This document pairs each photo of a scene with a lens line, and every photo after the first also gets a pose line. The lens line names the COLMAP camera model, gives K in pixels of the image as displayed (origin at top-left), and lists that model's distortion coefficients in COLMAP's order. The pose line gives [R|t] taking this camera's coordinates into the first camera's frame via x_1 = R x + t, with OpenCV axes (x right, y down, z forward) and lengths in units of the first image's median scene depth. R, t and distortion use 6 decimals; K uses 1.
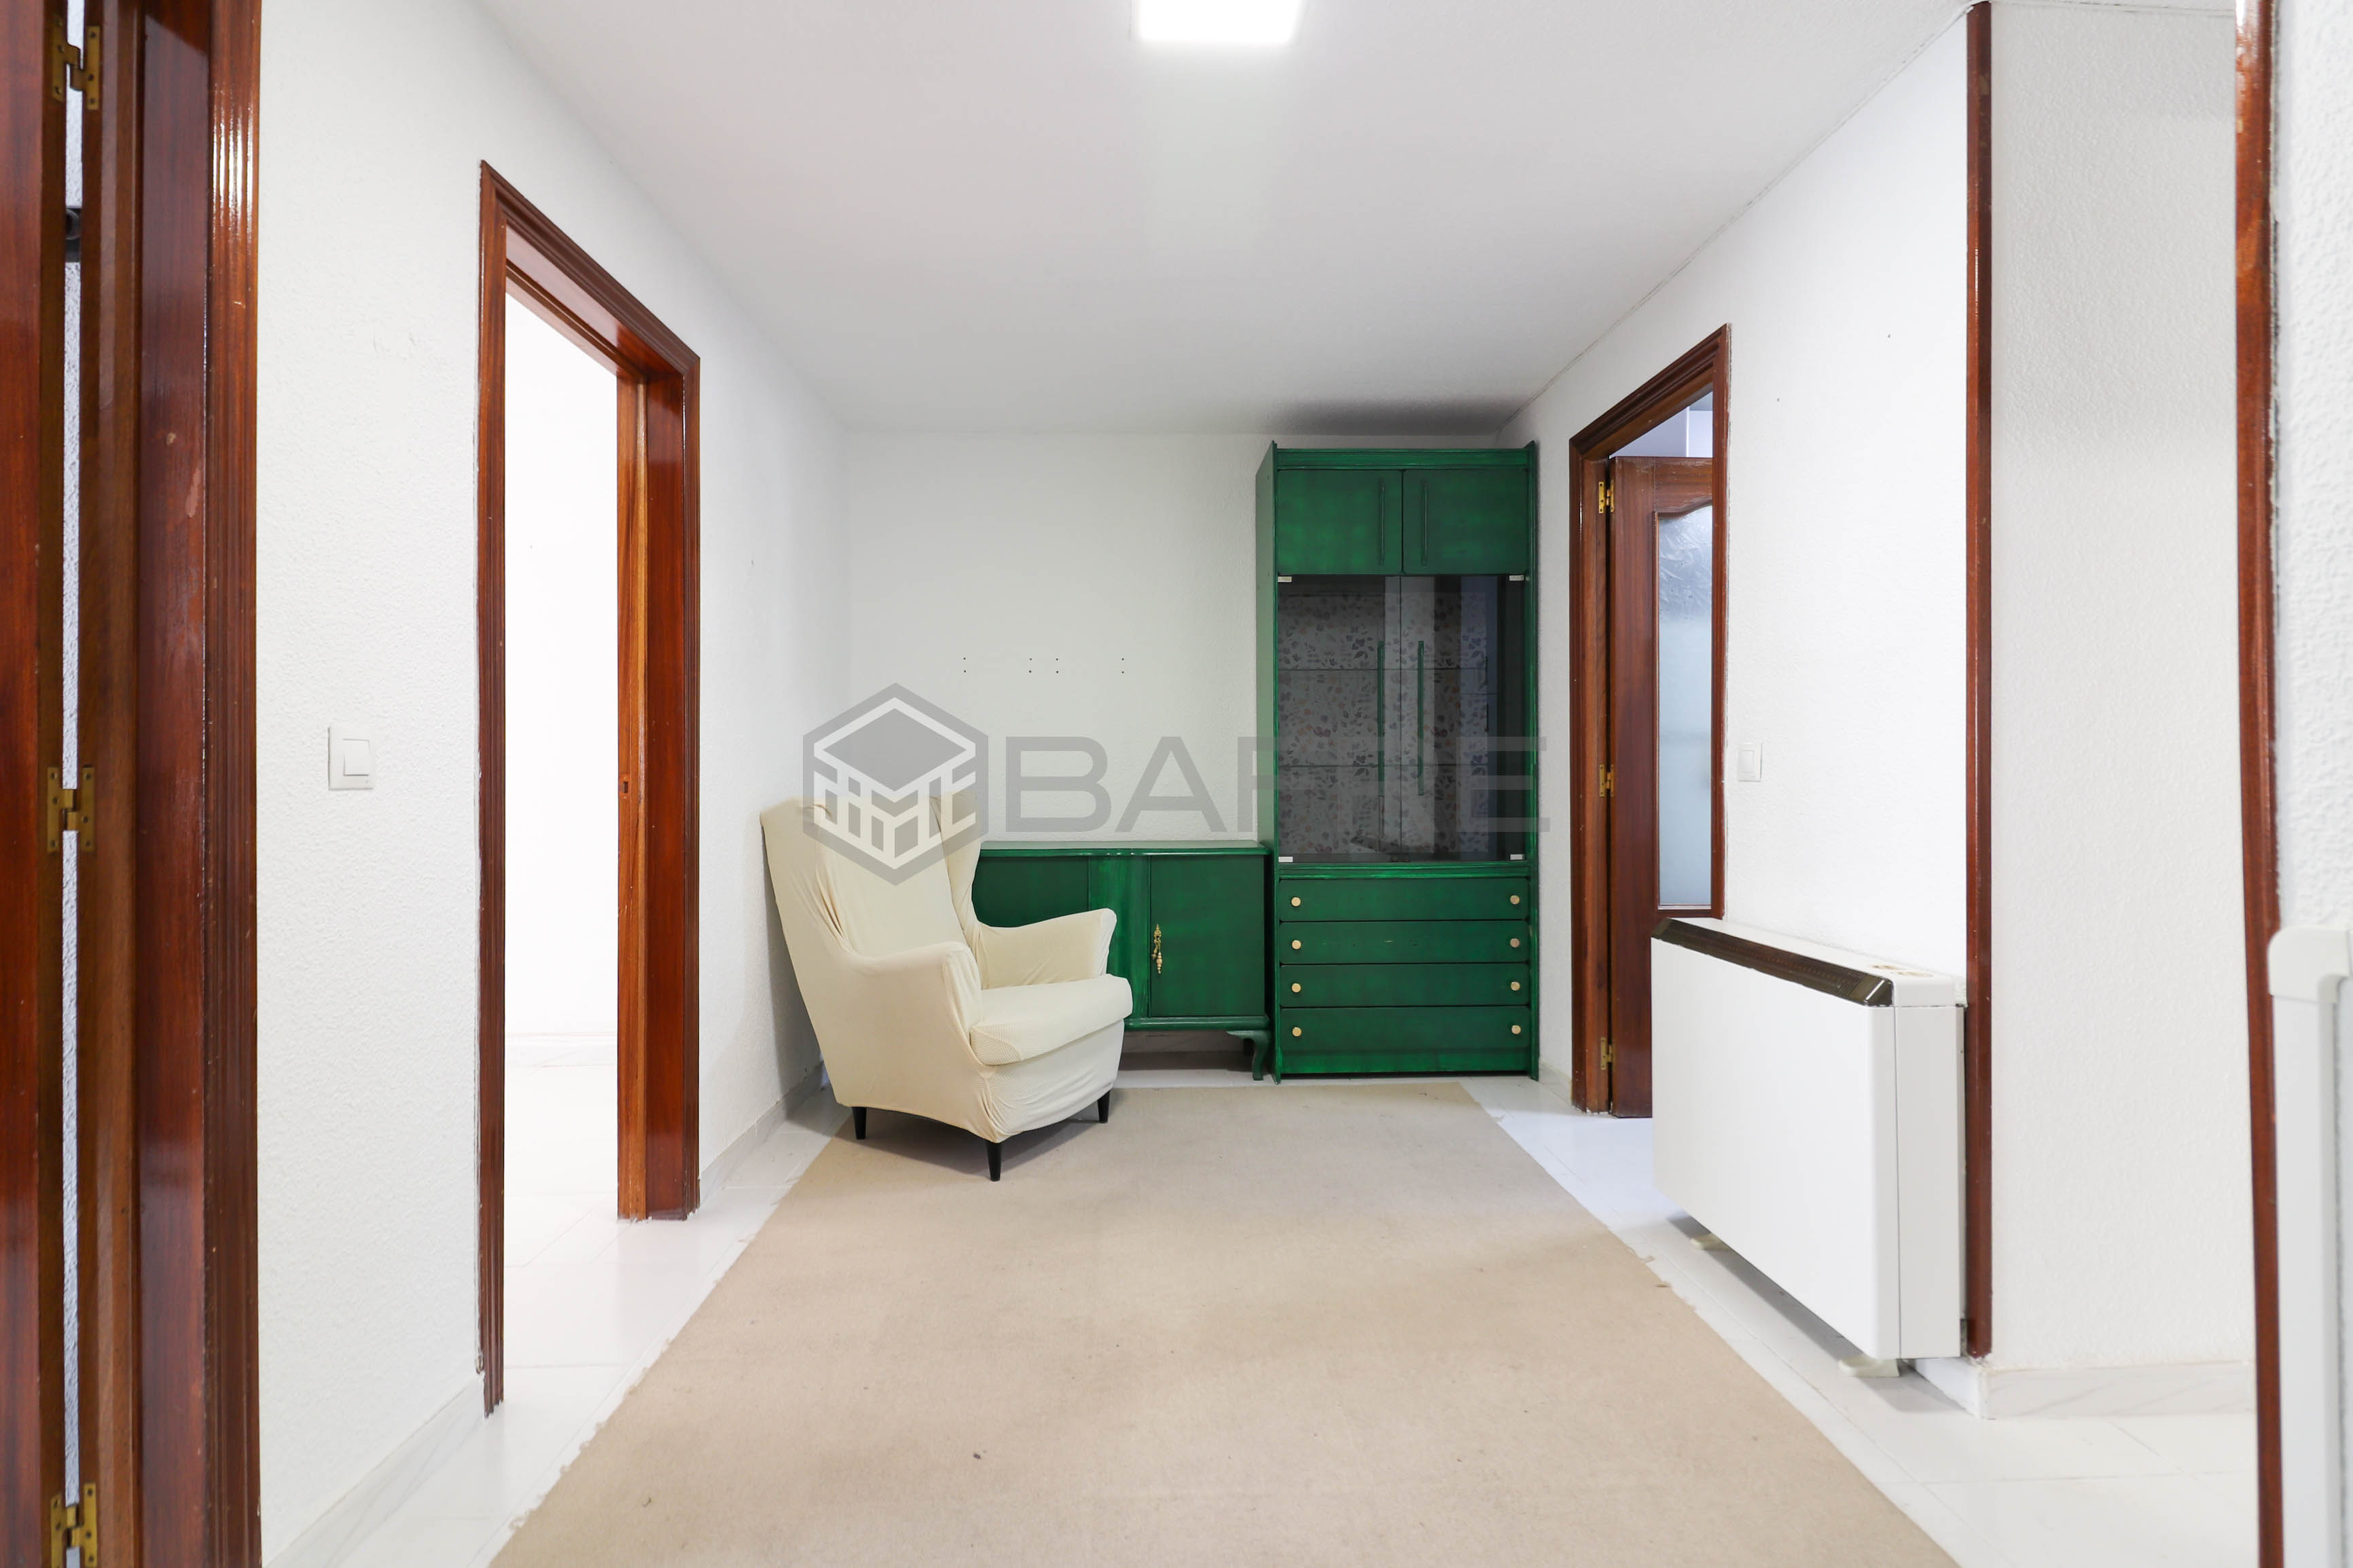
lens RADIAL K [[1110.2, 0, 1176.3], [0, 1110.2, 765.7], [0, 0, 1]] dist [0.019189, -0.012449]
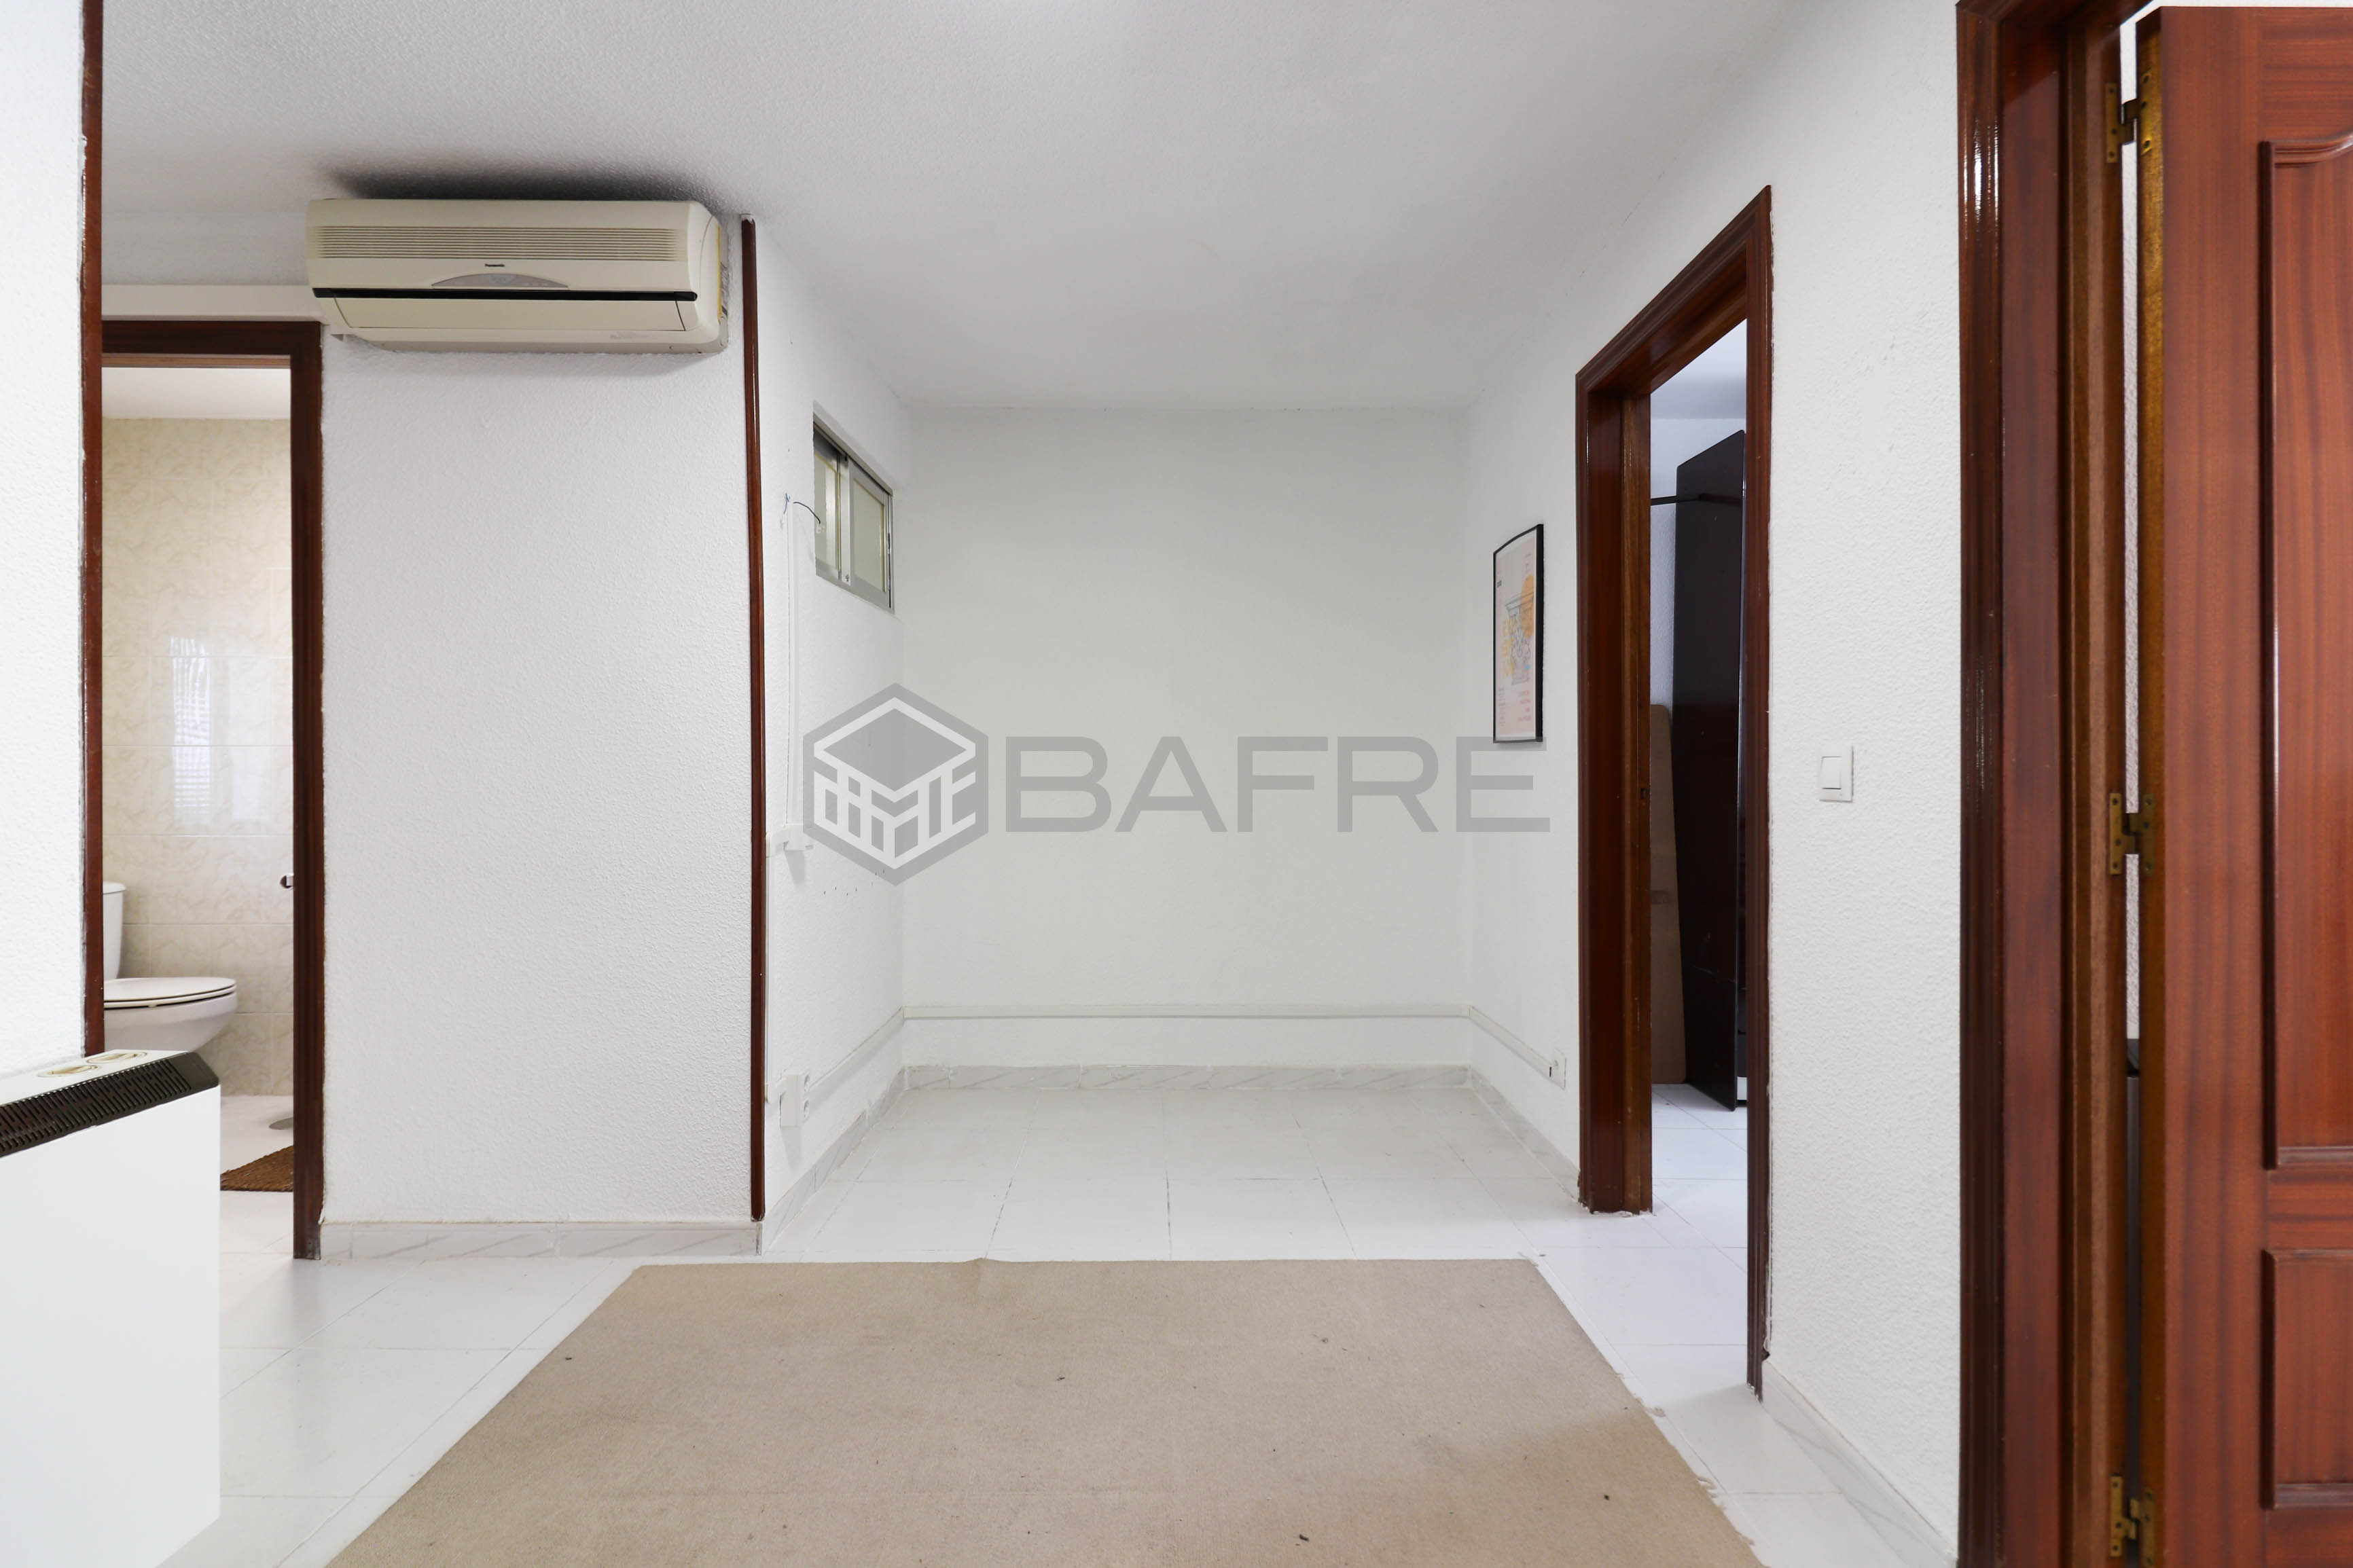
lens RADIAL K [[1110.2, 0, 1168.3], [0, 1110.2, 773.8], [0, 0, 1]] dist [0.019189, -0.012449]
pose [[-0.998882, -0.003225, 0.047158, -0.108139], [-0.002970, 0.999981, 0.005468, -0.008383], [-0.047174, 0.005322, -0.998872, 1.910909]]
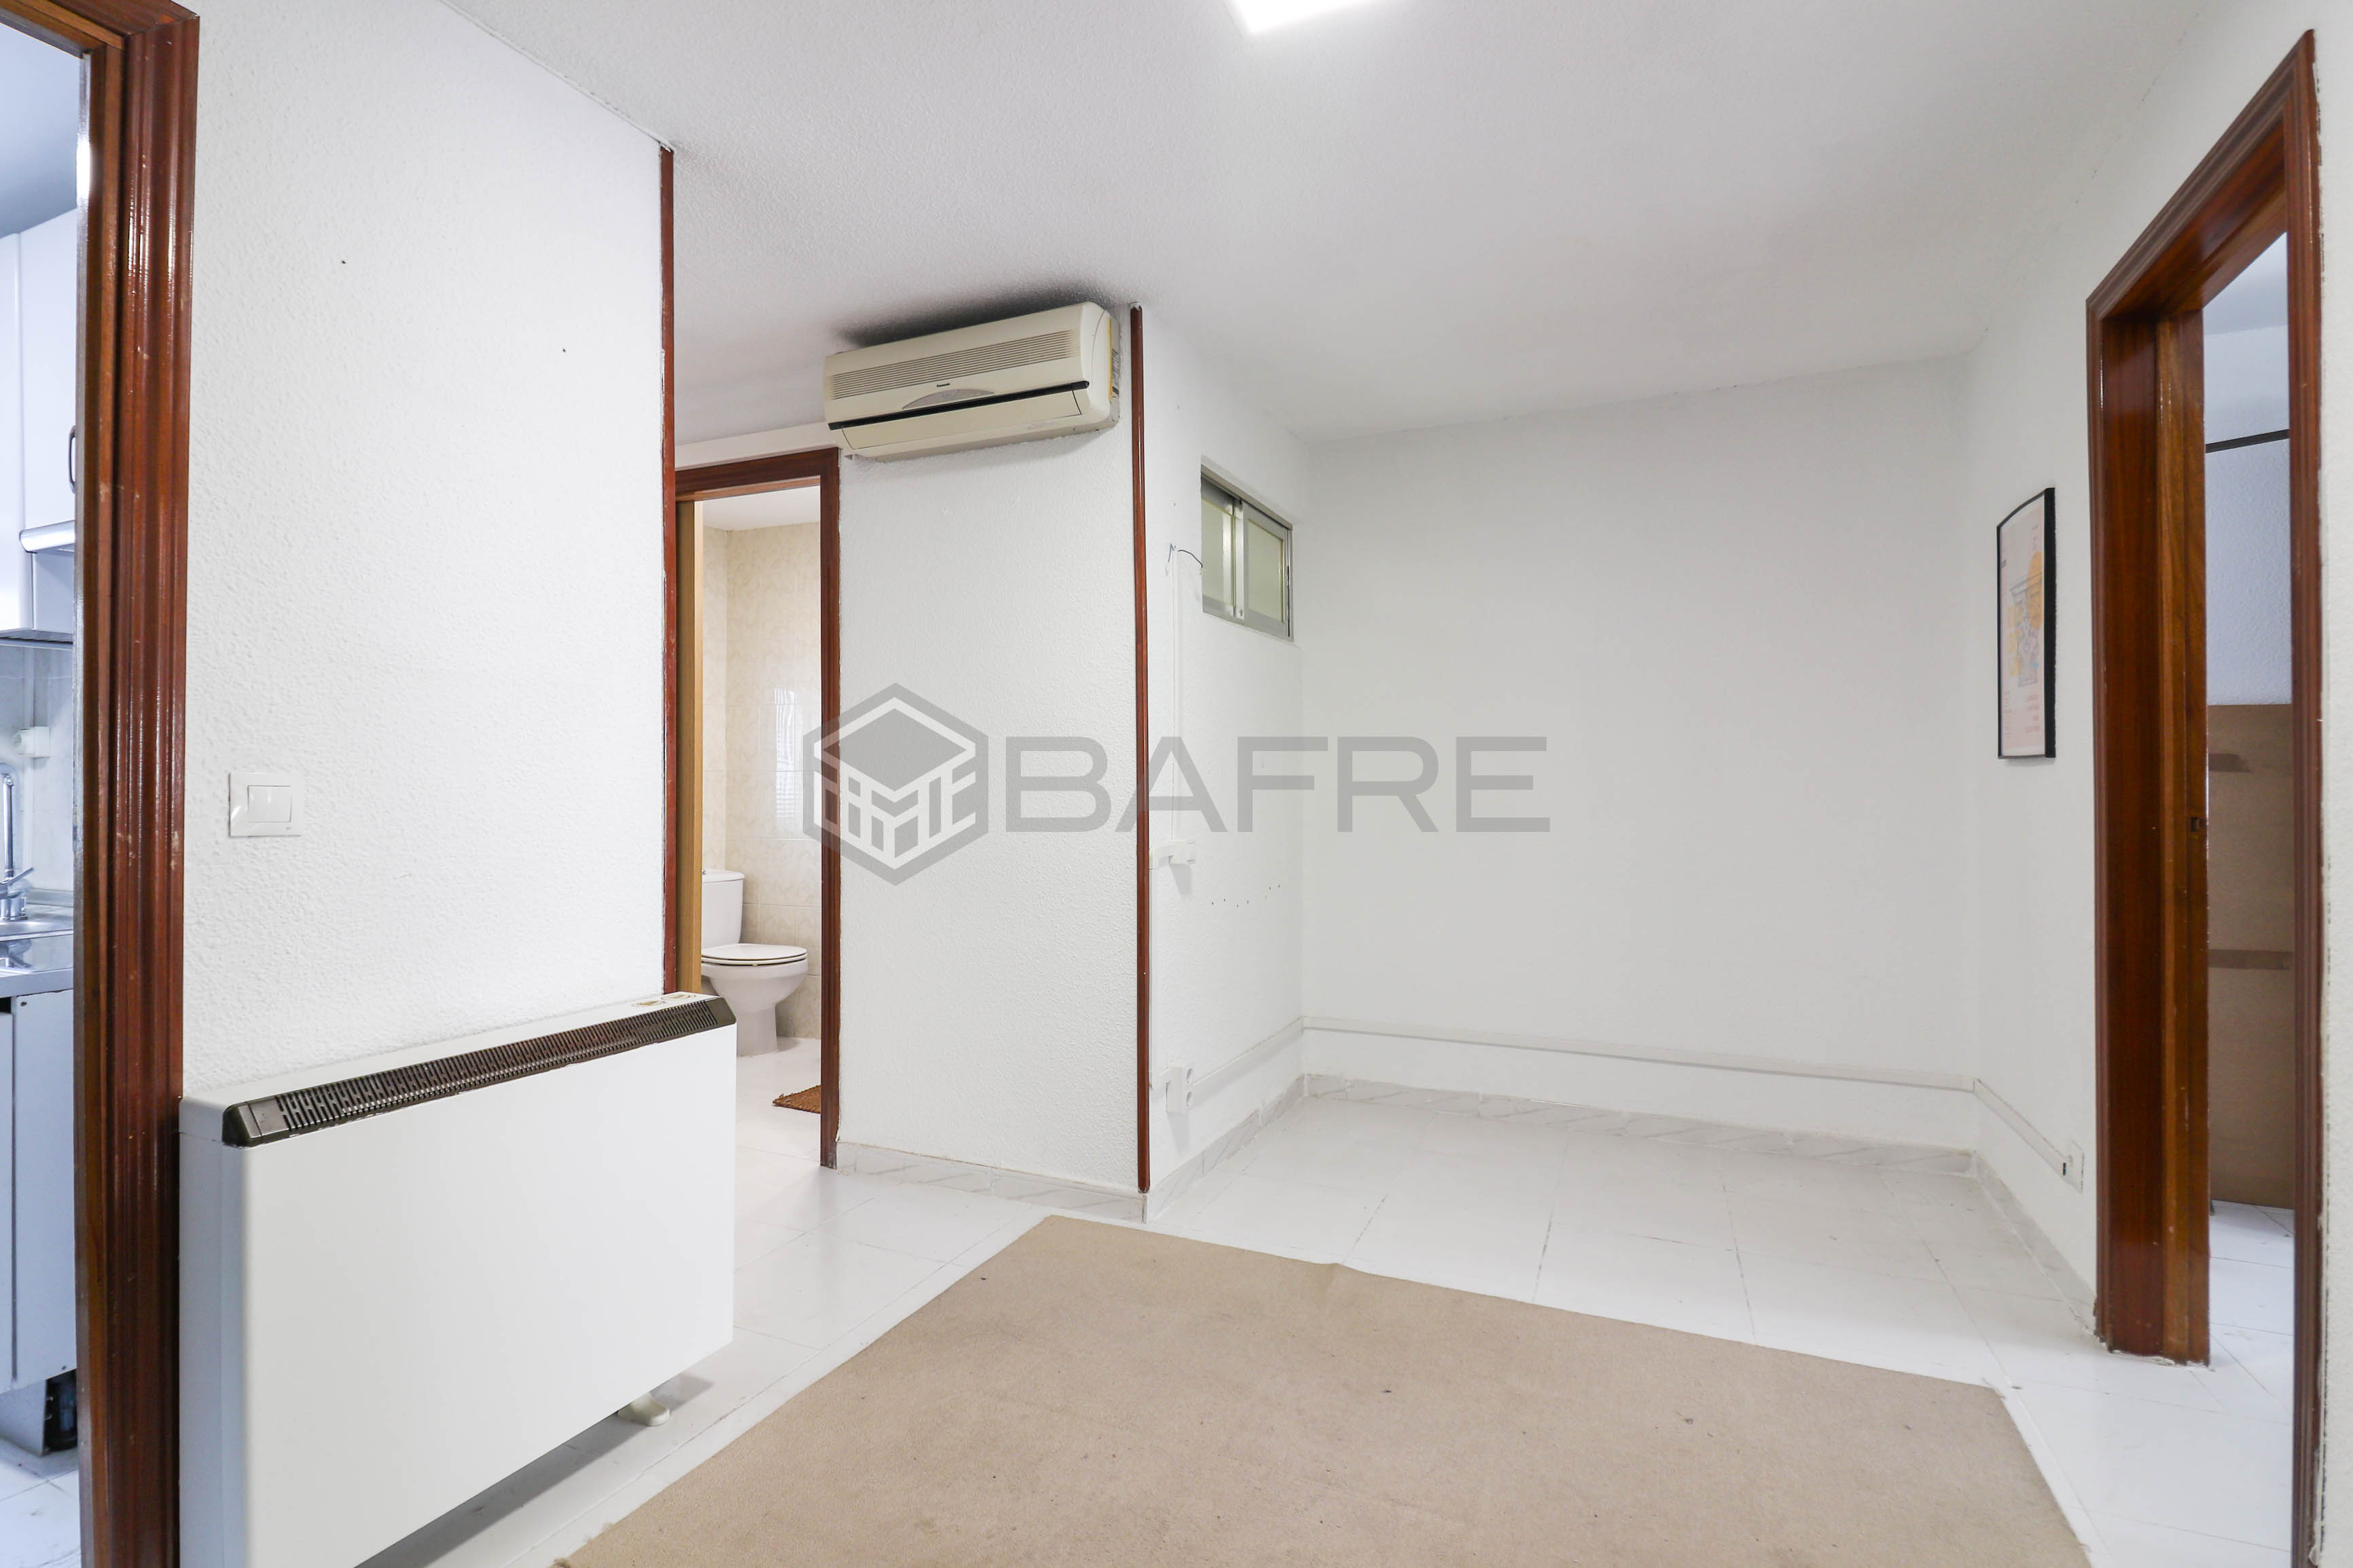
lens RADIAL K [[1110.2, 0, 1150.7], [0, 1110.2, 782.5], [0, 0, 1]] dist [0.019189, -0.012449]
pose [[-0.884000, -0.002009, 0.467482, -0.264992], [-0.002255, 0.999997, 0.000034, -0.016730], [-0.467481, -0.001024, -0.884003, 1.923401]]
